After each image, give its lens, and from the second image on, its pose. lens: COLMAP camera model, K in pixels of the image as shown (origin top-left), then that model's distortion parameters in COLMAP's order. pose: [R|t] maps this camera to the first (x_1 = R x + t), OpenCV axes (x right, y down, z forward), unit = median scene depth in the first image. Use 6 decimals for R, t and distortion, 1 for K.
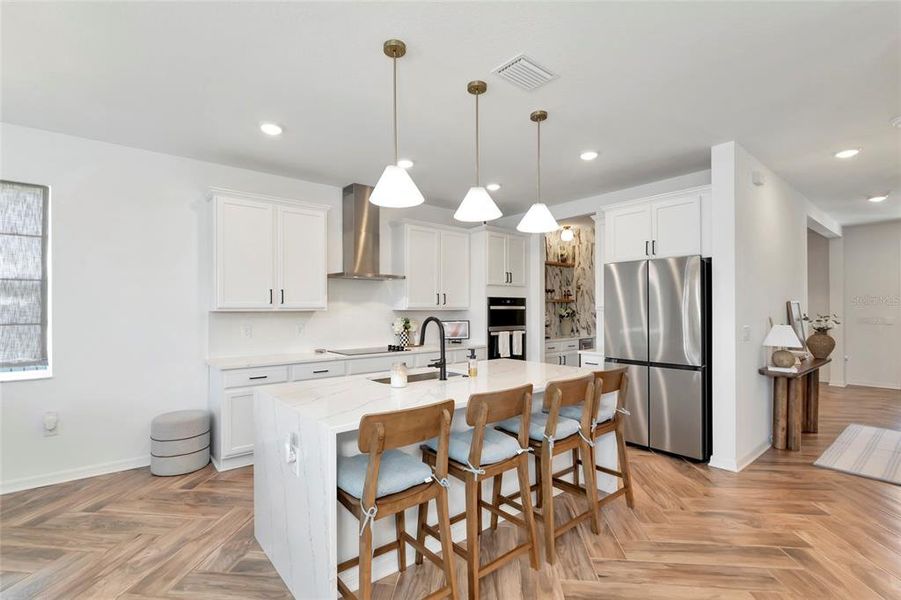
lens RADIAL K [[409.9, 0, 442.6], [0, 409.9, 310.0], [0, 0, 1]] dist [-0.002650, -0.000336]
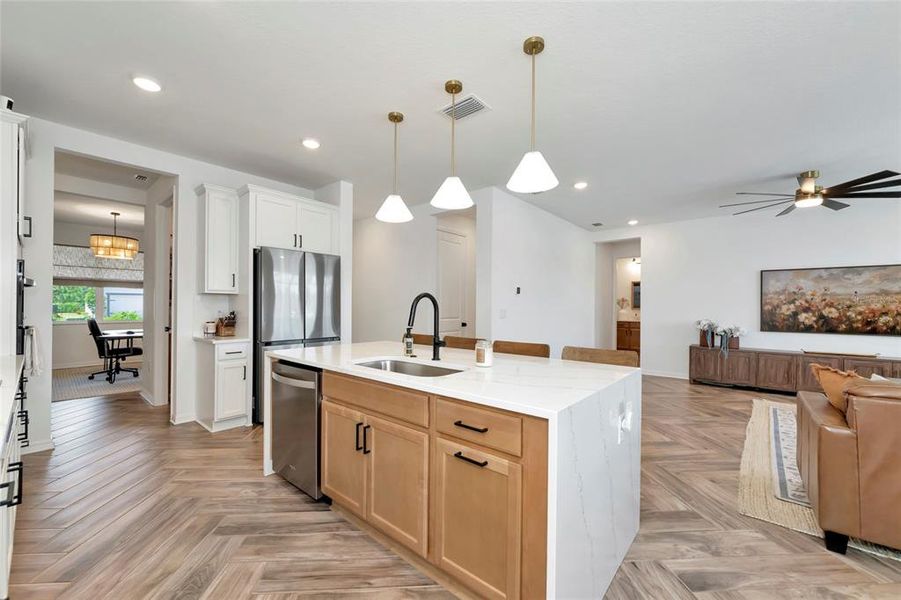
lens RADIAL K [[361.3, 0, 448.7], [0, 361.3, 304.6], [0, 0, 1]] dist [-0.001804, -0.000191]
pose [[-0.186510, 0.007097, 0.982427, -0.530218], [-0.003686, 0.999962, -0.007923, 0.031545], [-0.982446, -0.005099, -0.186477, 0.726350]]
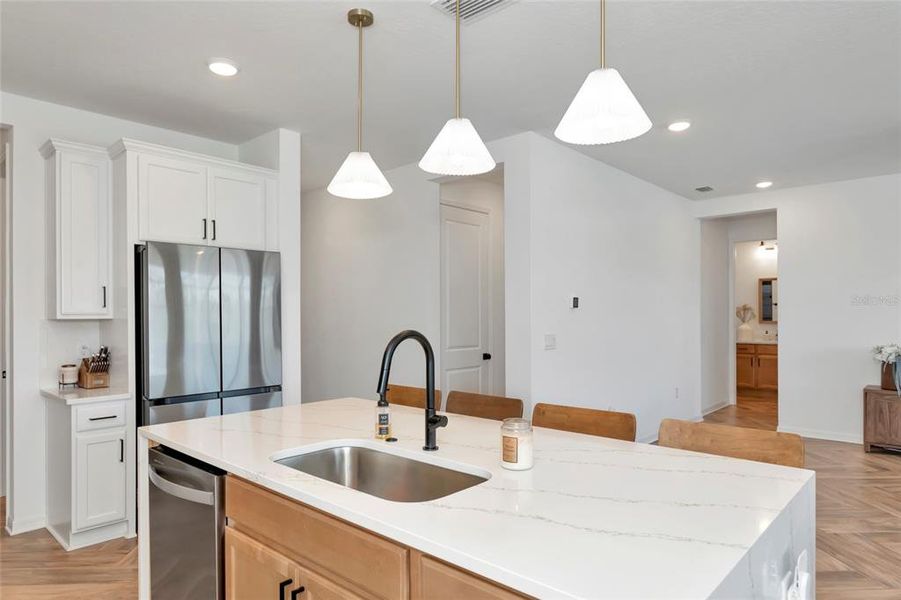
lens RADIAL K [[553.9, 0, 446.1], [0, 553.9, 312.9], [0, 0, 1]] dist [-0.001212, -0.000441]
pose [[-0.150914, 0.008083, 0.988514, -0.453970], [0.008626, 0.999939, -0.006859, 0.000596], [-0.988509, 0.007491, -0.150975, 0.700161]]
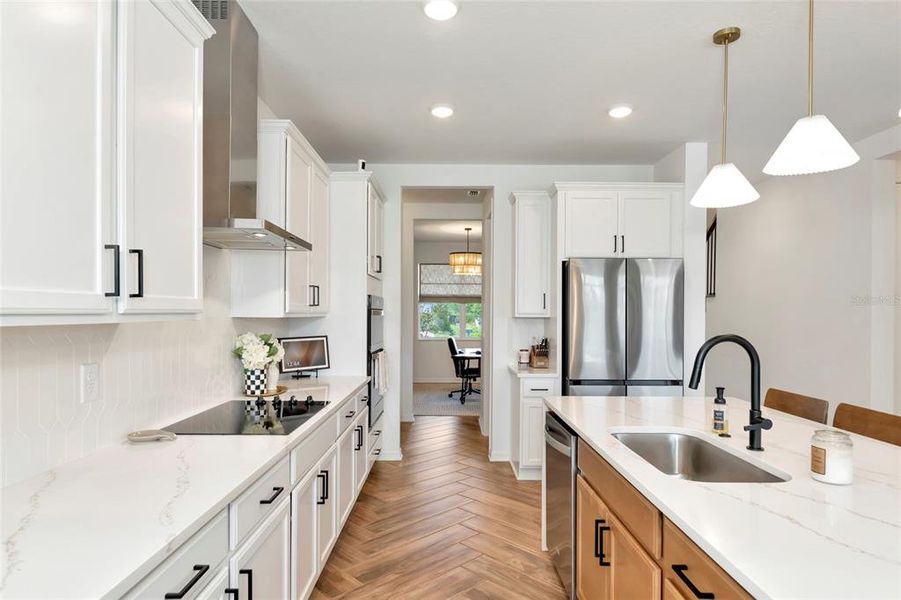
lens RADIAL K [[526.4, 0, 441.2], [0, 526.4, 314.4], [0, 0, 1]] dist [-0.000076, 0.000568]
pose [[0.626443, 0.003771, 0.779458, -0.521324], [-0.005111, 0.999987, -0.000730, -0.004465], [-0.779450, -0.003526, 0.626454, 0.573405]]
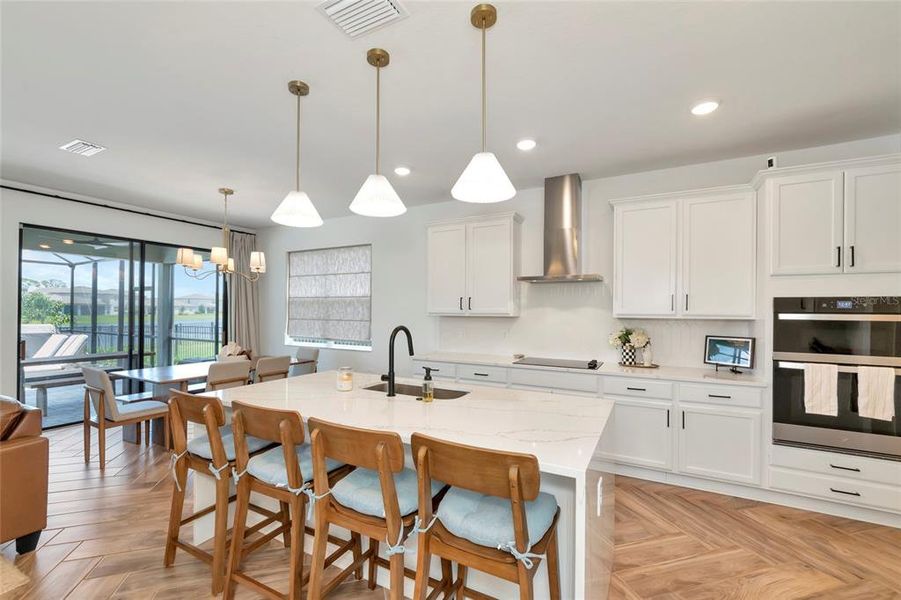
lens RADIAL K [[382.7, 0, 447.9], [0, 382.7, 308.5], [0, 0, 1]] dist [-0.001776, -0.000593]
pose [[0.384400, 0.000202, -0.923166, 0.528368], [-0.009281, 0.999950, -0.003646, -0.013155], [0.923120, 0.009969, 0.384383, 0.510468]]
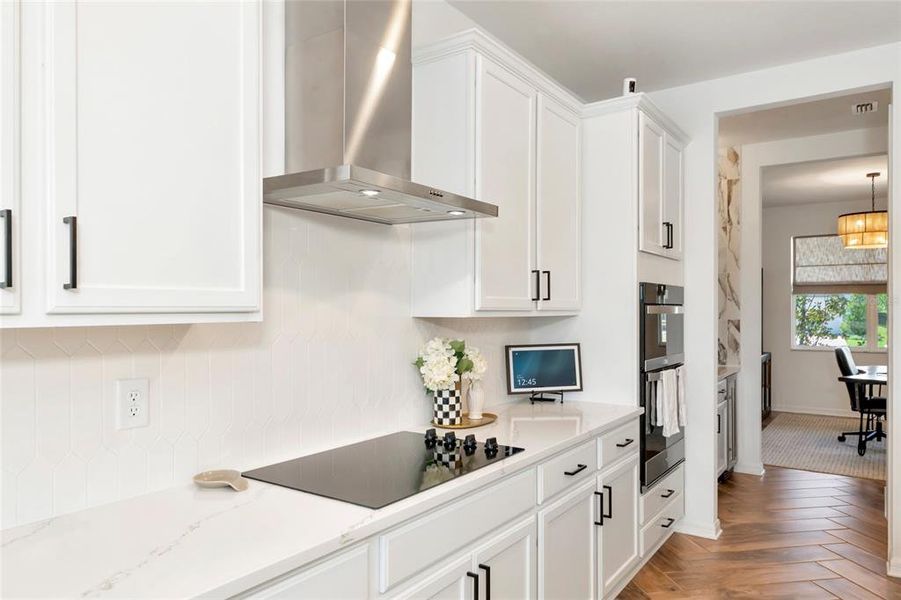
lens RADIAL K [[616.1, 0, 446.8], [0, 616.1, 307.9], [0, 0, 1]] dist [0.008114, 0.001777]
pose [[0.956539, 0.002461, 0.291594, -0.292110], [-0.000699, 0.999981, -0.006148, -0.005225], [-0.291603, 0.005677, 0.956522, 0.640794]]
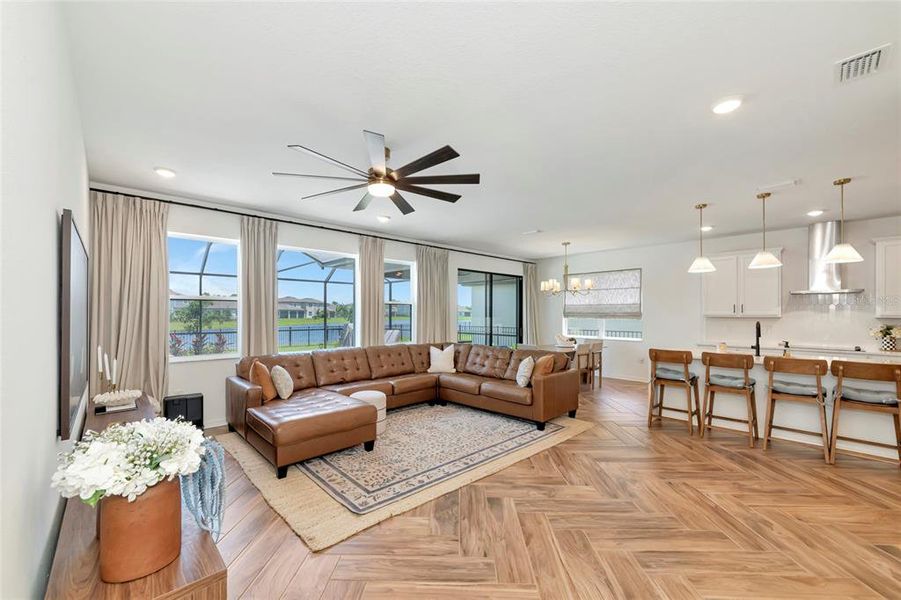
lens RADIAL K [[362.5, 0, 450.9], [0, 362.5, 313.1], [0, 0, 1]] dist [0.000043, -0.000222]
pose [[0.082781, 0.003583, -0.996561, 0.956702], [-0.004524, 0.999985, 0.003219, -0.012539], [0.996558, 0.004242, 0.082796, -0.314693]]
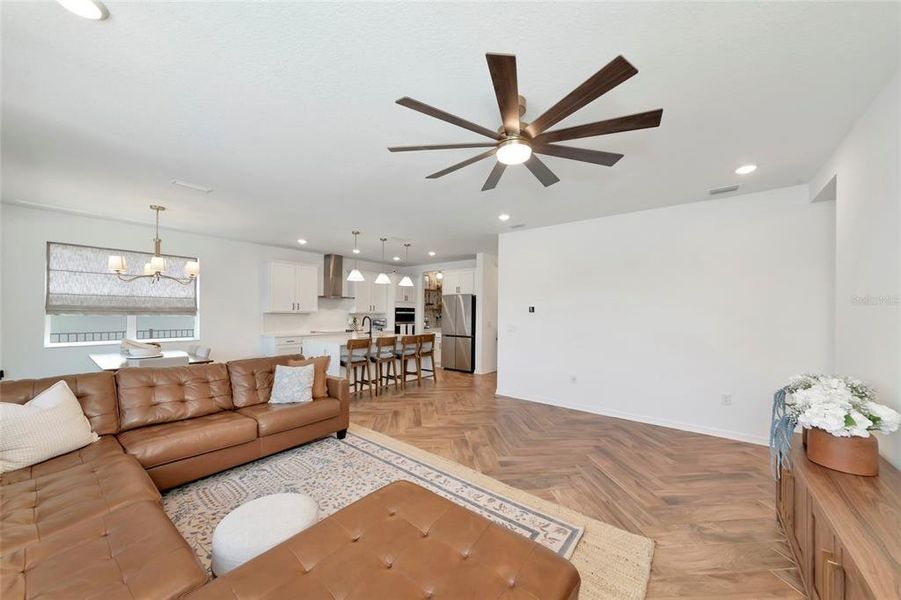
lens RADIAL K [[325.5, 0, 450.0], [0, 325.5, 310.1], [0, 0, 1]] dist [-0.001946, -0.000085]
pose [[0.975808, 0.015789, 0.218057, 0.028740], [-0.013746, 0.999846, -0.010885, -0.005287], [-0.218195, 0.007624, 0.975875, -0.865220]]
